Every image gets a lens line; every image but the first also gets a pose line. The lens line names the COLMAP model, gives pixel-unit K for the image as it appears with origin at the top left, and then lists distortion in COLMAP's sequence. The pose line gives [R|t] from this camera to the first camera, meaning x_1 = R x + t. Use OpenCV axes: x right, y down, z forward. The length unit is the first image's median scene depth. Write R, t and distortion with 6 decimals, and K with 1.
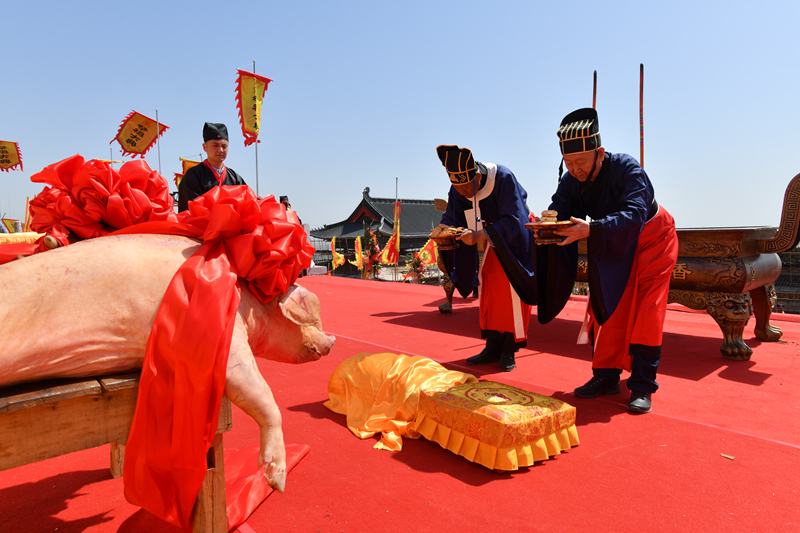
lens RADIAL K [[496.3, 0, 400.0], [0, 496.3, 266.5], [0, 0, 1]] dist [-0.034353, 0.039260]
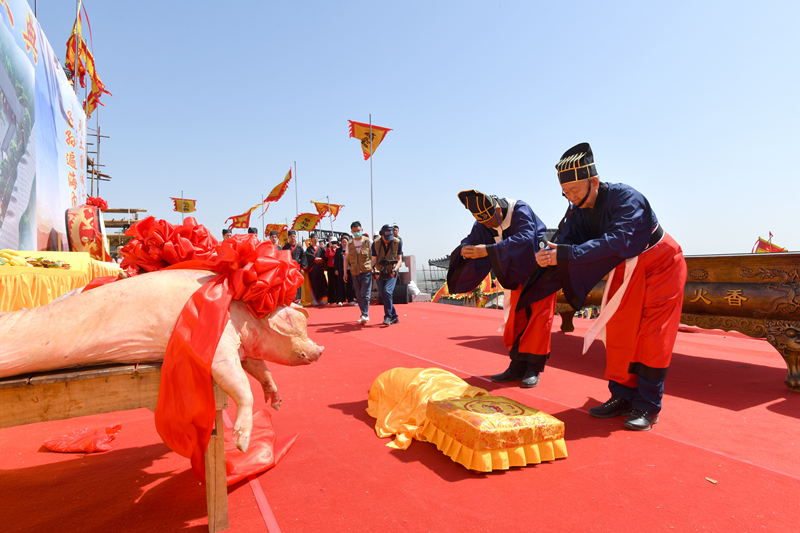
lens RADIAL K [[473.5, 0, 401.3], [0, 473.5, 264.8], [0, 0, 1]] dist [-0.037778, 0.031993]
pose [[0.967214, -0.015192, -0.253508, 0.397658], [-0.000520, 0.998089, -0.061795, 0.005447], [0.253963, 0.059901, 0.965357, -0.153890]]
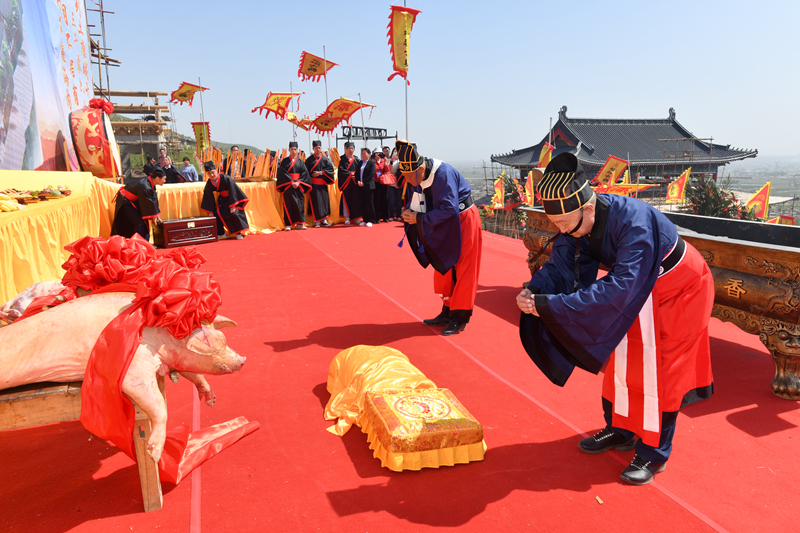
lens RADIAL K [[546.7, 0, 400.0], [0, 546.7, 266.5], [0, 0, 1]] dist [-0.024942, 0.056213]
pose [[0.931892, 0.072957, -0.355323, 0.854635], [-0.023821, 0.989759, 0.140748, -0.364173], [0.361953, -0.122698, 0.924086, -0.257380]]
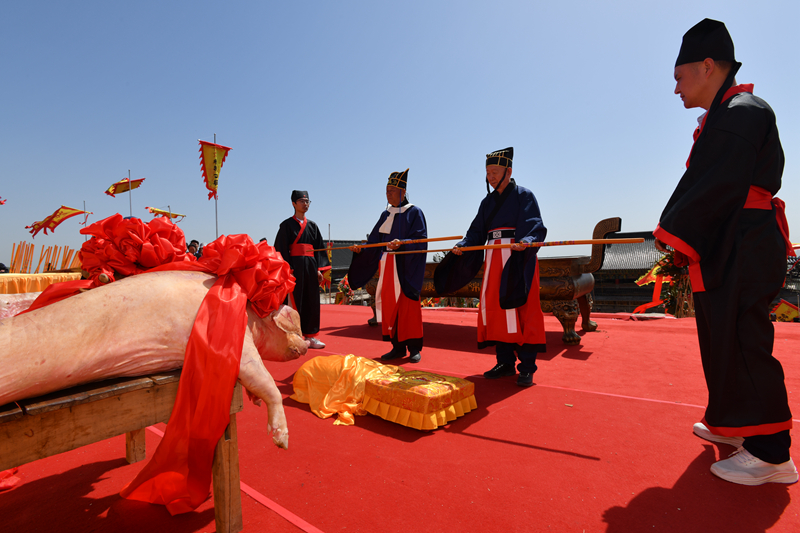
lens RADIAL K [[383.9, 0, 399.1], [0, 383.9, 265.1], [0, 0, 1]] dist [-0.051275, 0.015946]
pose [[0.983608, -0.024273, 0.178680, -0.074409], [0.036455, 0.997205, -0.065213, 0.008430], [-0.176598, 0.070657, 0.981744, -0.122670]]
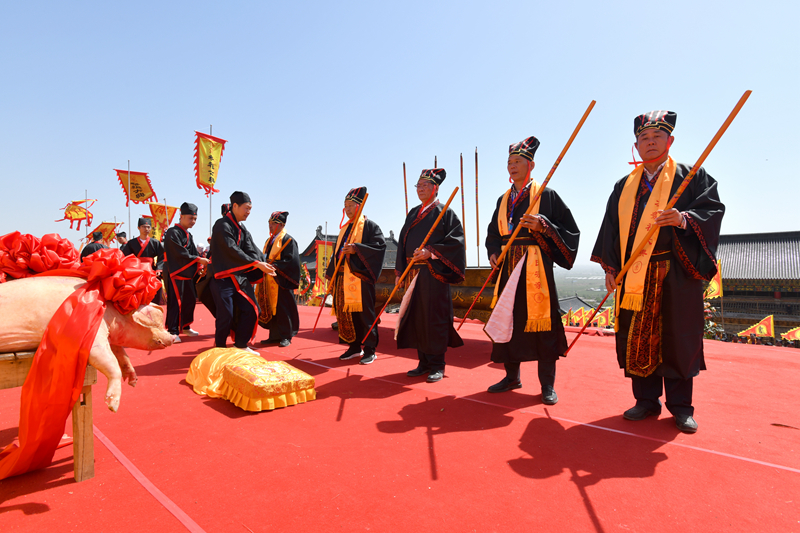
lens RADIAL K [[426.2, 0, 391.3], [0, 426.2, 267.5], [0, 0, 1]] dist [-0.003153, 0.001802]
pose [[0.995769, 0.003821, 0.091807, 0.497341], [0.001971, 0.998017, -0.062915, 0.002488], [-0.091866, 0.062829, 0.993787, -0.574400]]
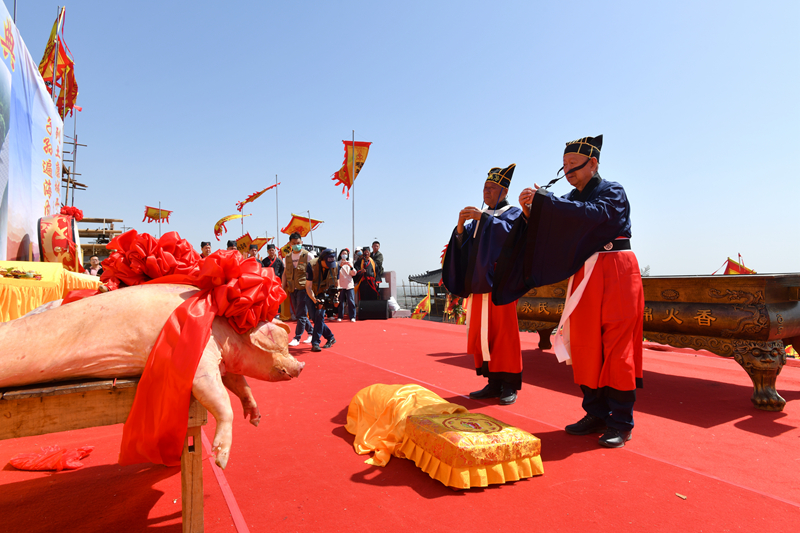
lens RADIAL K [[473.5, 0, 401.3], [0, 473.5, 264.8], [0, 0, 1]] dist [-0.037778, 0.031993]
pose [[0.977152, -0.007630, -0.212406, 0.398813], [-0.012748, 0.995452, -0.094405, 0.000633], [0.212160, 0.094956, 0.972611, -0.177981]]
